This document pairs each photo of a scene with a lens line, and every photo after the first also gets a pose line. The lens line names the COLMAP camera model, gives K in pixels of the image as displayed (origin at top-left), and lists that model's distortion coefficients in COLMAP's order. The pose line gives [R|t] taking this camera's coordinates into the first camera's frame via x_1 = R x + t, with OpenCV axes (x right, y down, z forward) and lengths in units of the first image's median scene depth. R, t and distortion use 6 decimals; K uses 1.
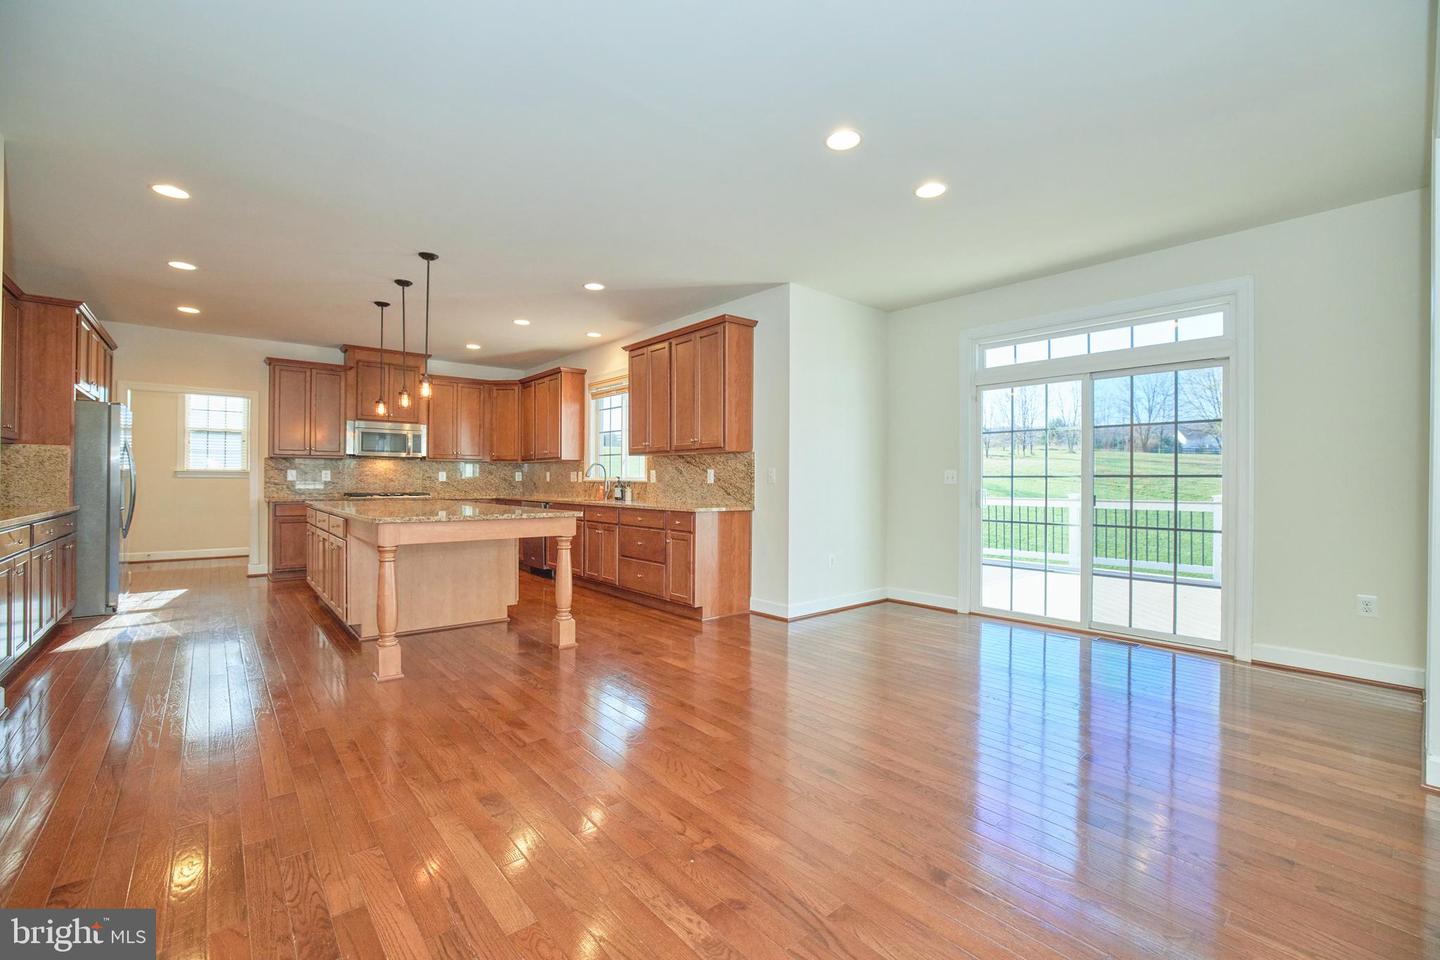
lens RADIAL K [[614.1, 0, 711.1], [0, 614.1, 475.7], [0, 0, 1]] dist [-0.049807, 0.016646]
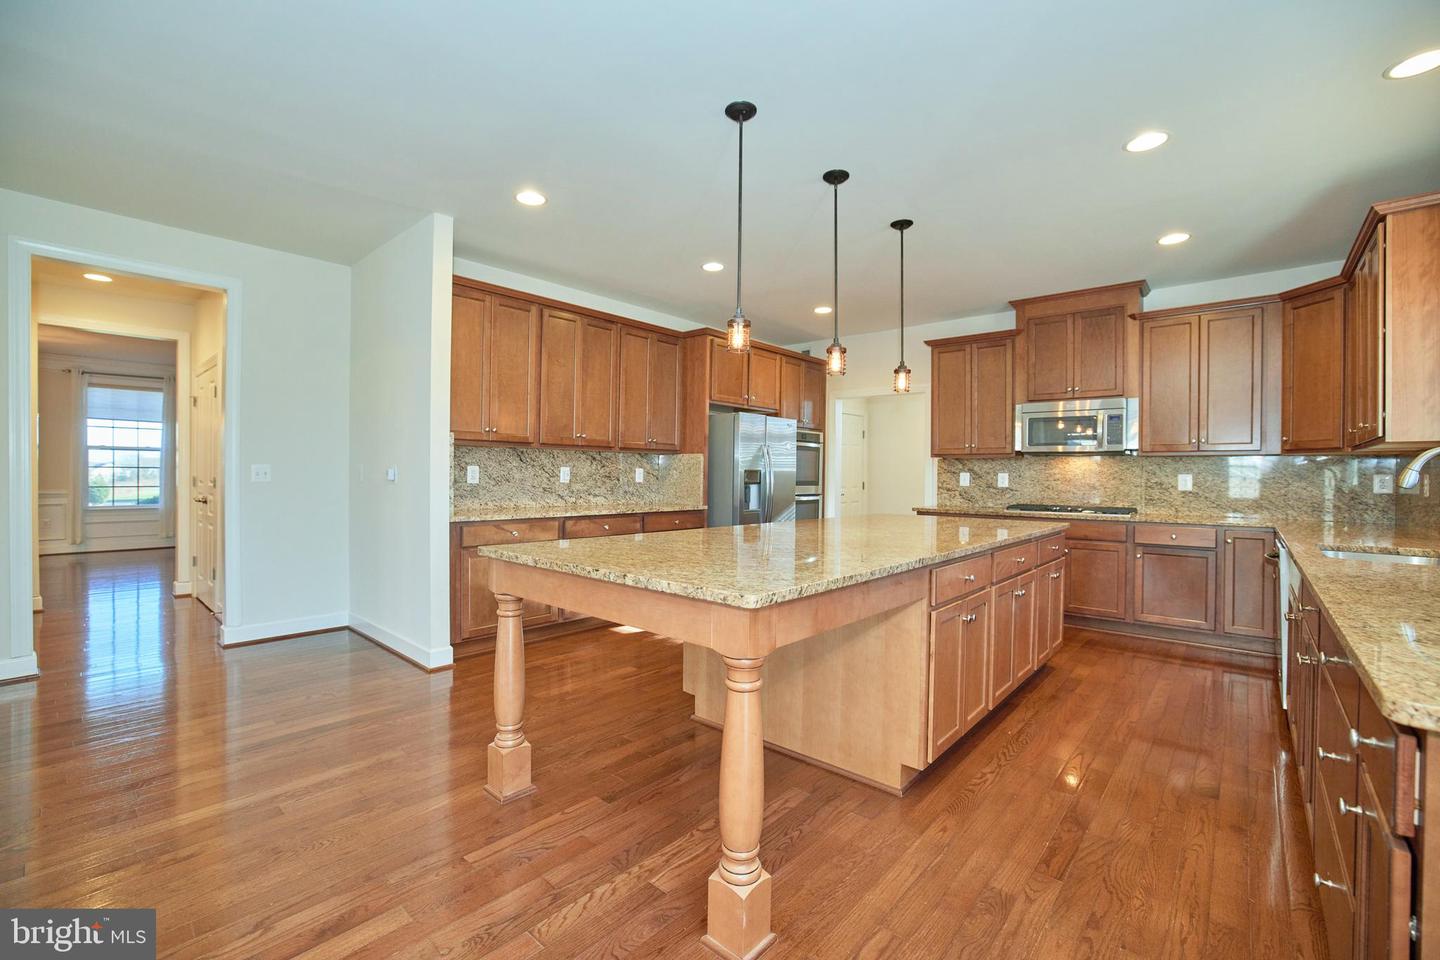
lens RADIAL K [[614.1, 0, 711.1], [0, 614.1, 475.7], [0, 0, 1]] dist [-0.049807, 0.016646]
pose [[0.145721, -0.000990, -0.989325, 0.066924], [-0.001595, 0.999998, -0.001236, -0.004168], [0.989325, 0.001758, 0.145719, 0.521538]]
